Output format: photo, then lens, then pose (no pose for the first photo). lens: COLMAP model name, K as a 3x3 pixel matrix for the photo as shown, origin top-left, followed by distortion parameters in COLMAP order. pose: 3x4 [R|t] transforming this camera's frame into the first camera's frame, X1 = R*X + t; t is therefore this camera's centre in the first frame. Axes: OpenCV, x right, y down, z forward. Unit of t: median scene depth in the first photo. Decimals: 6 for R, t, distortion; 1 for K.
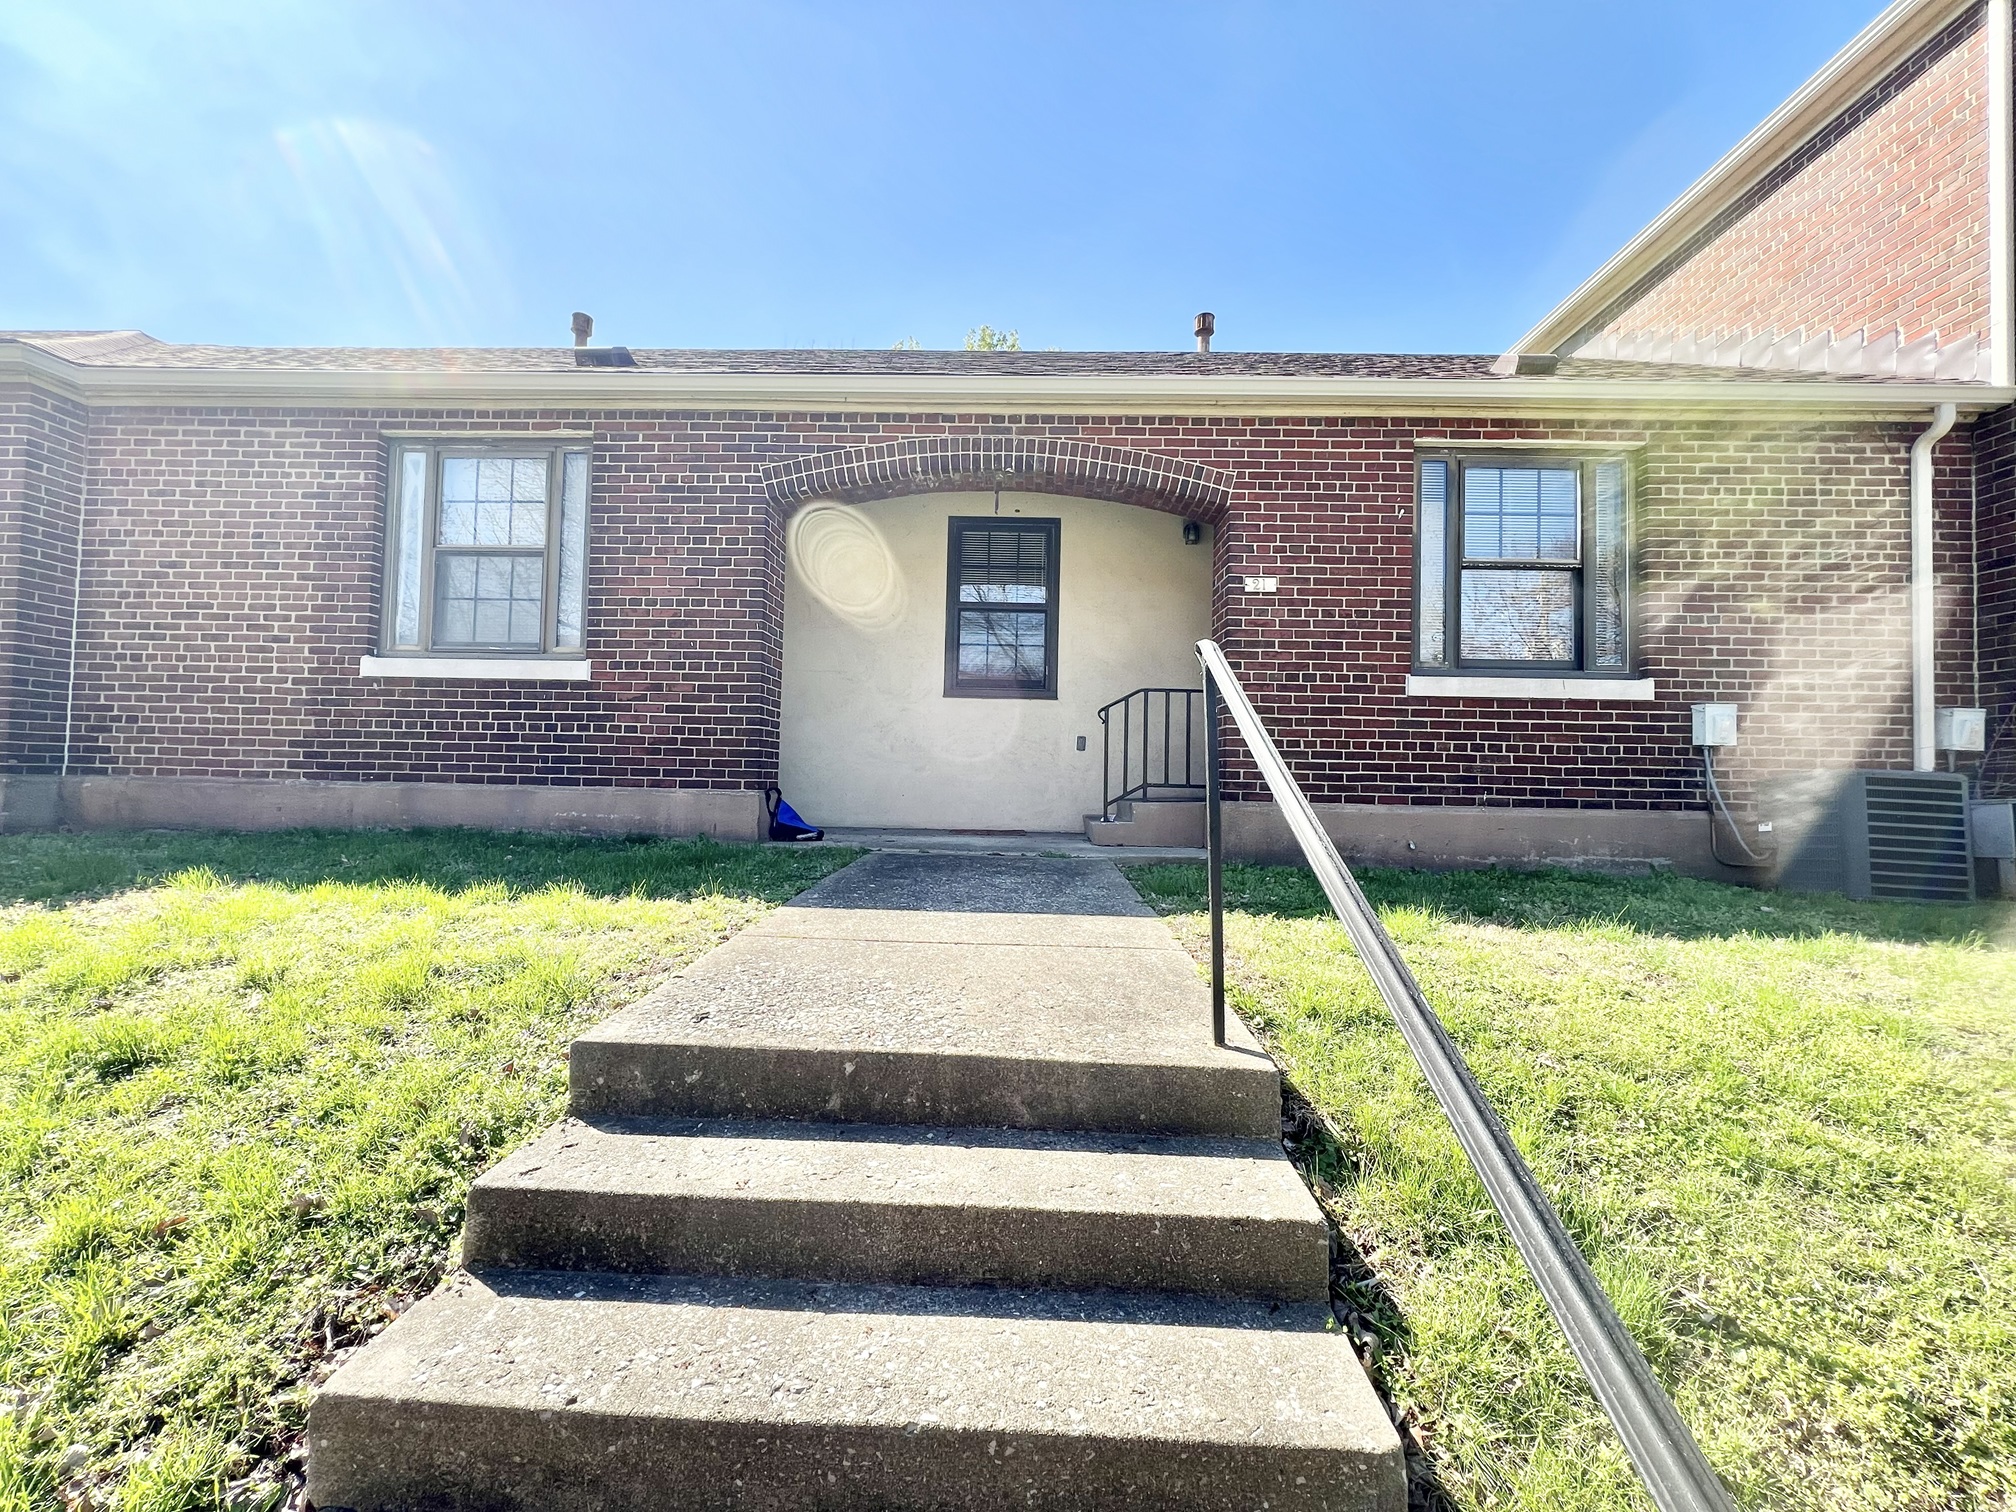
lens RADIAL K [[803.8, 0, 1003.0], [0, 803.8, 758.8], [0, 0, 1]] dist [-0.000718, -0.000515]
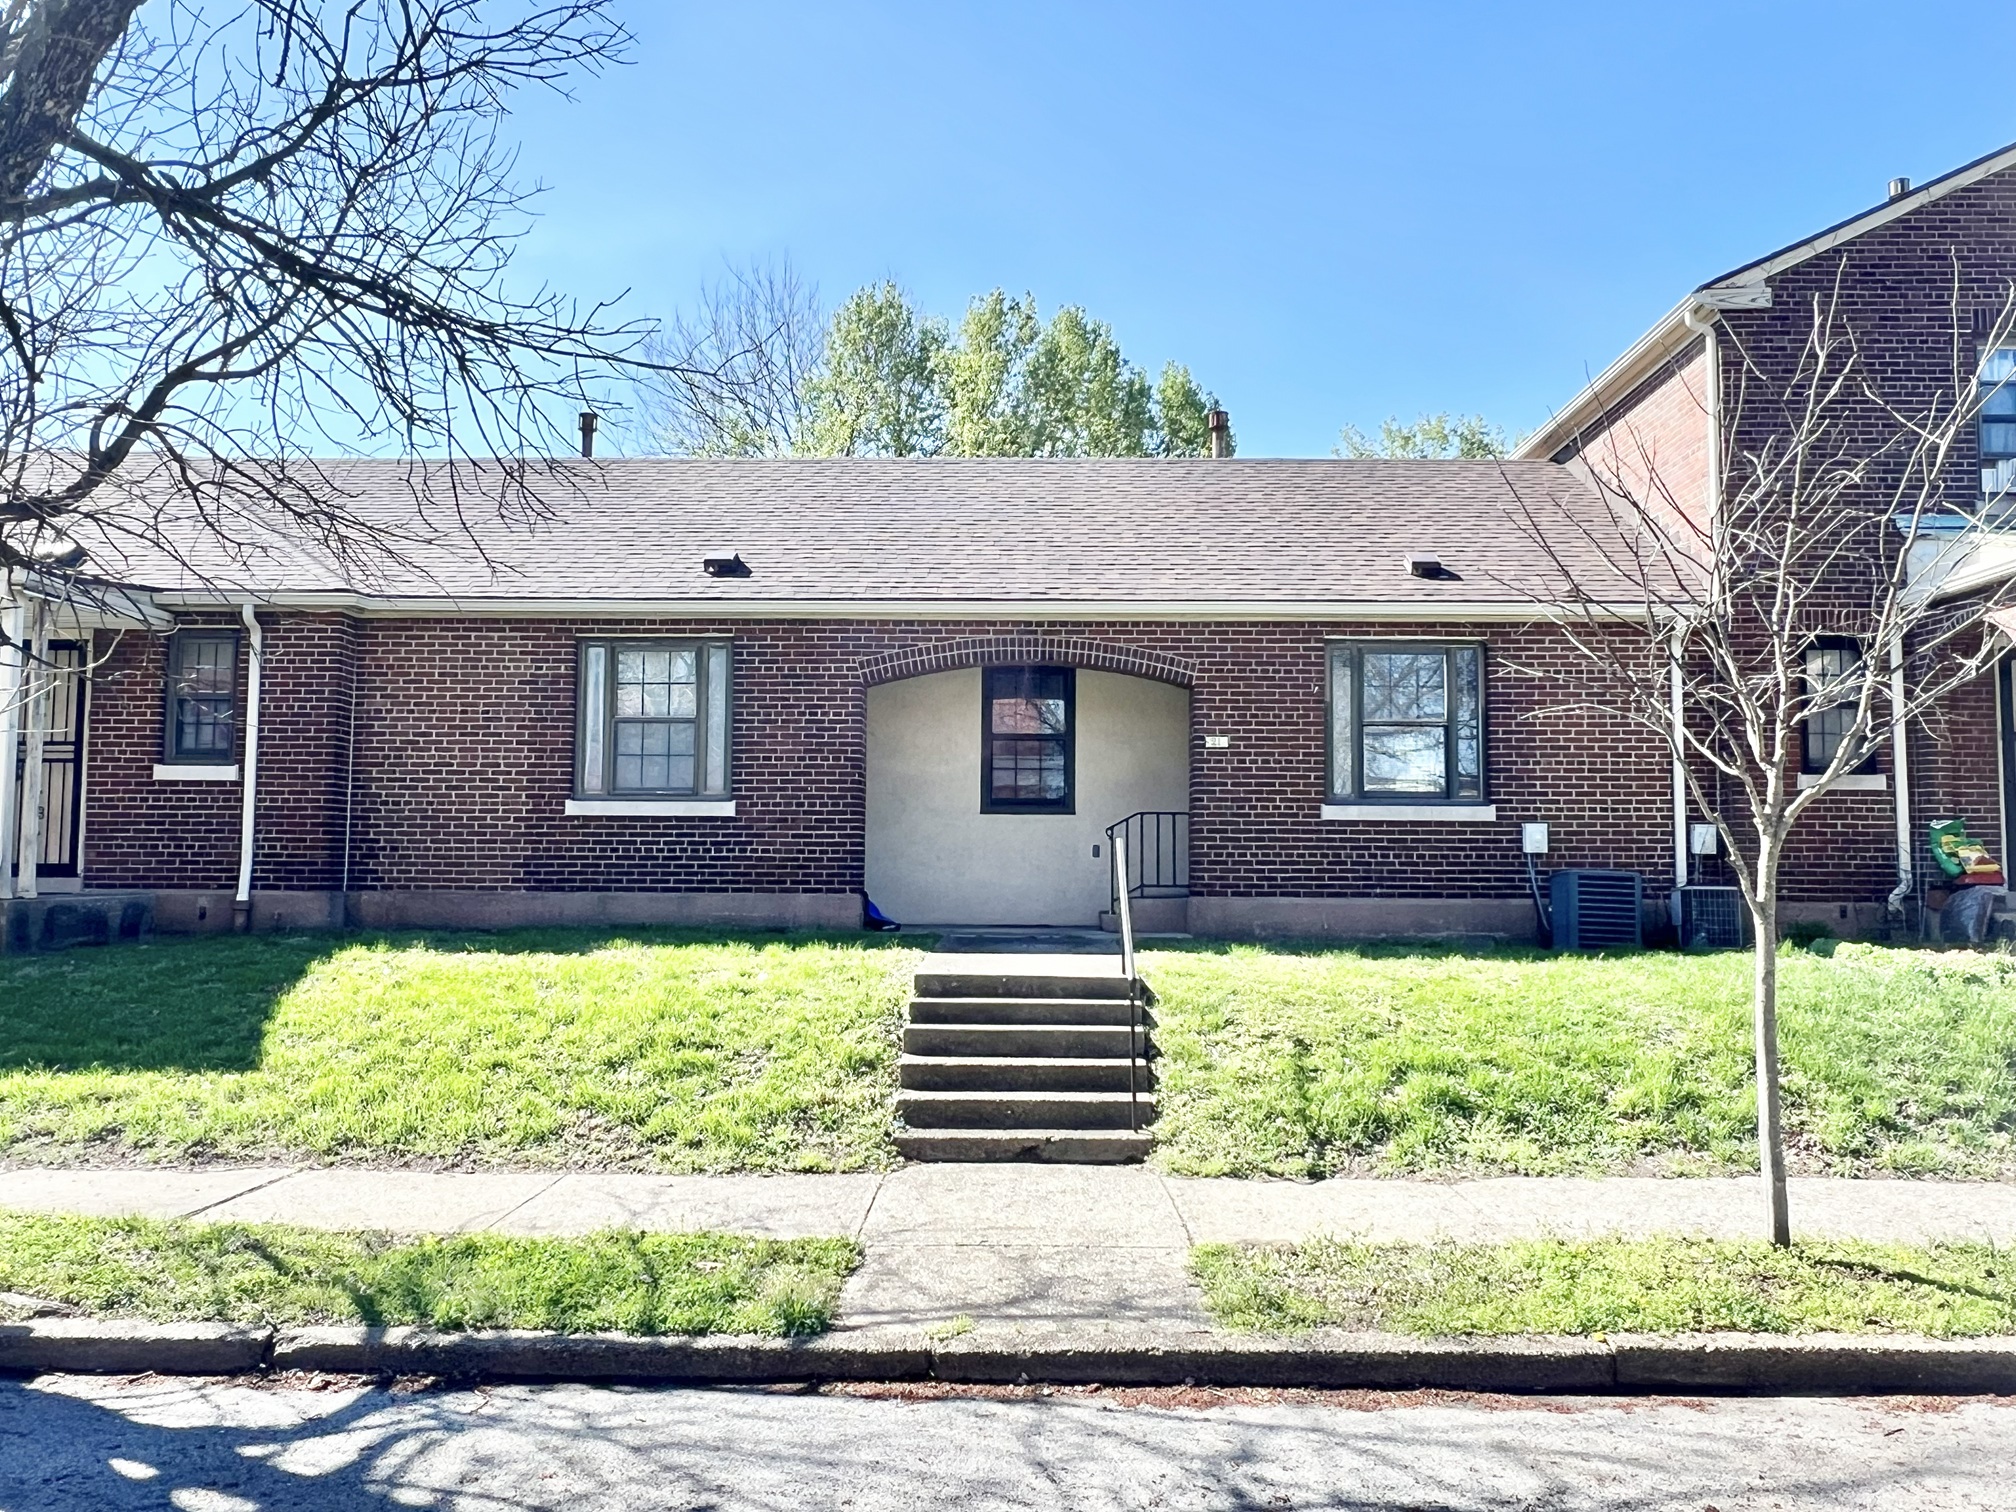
lens RADIAL K [[1524.4, 0, 1003.8], [0, 1524.4, 759.9], [0, 0, 1]] dist [0.002408, -0.000619]
pose [[0.999859, -0.014324, 0.008765, -0.074186], [0.014715, 0.998818, -0.046335, -0.065816], [-0.008091, 0.046457, 0.998888, -1.623208]]
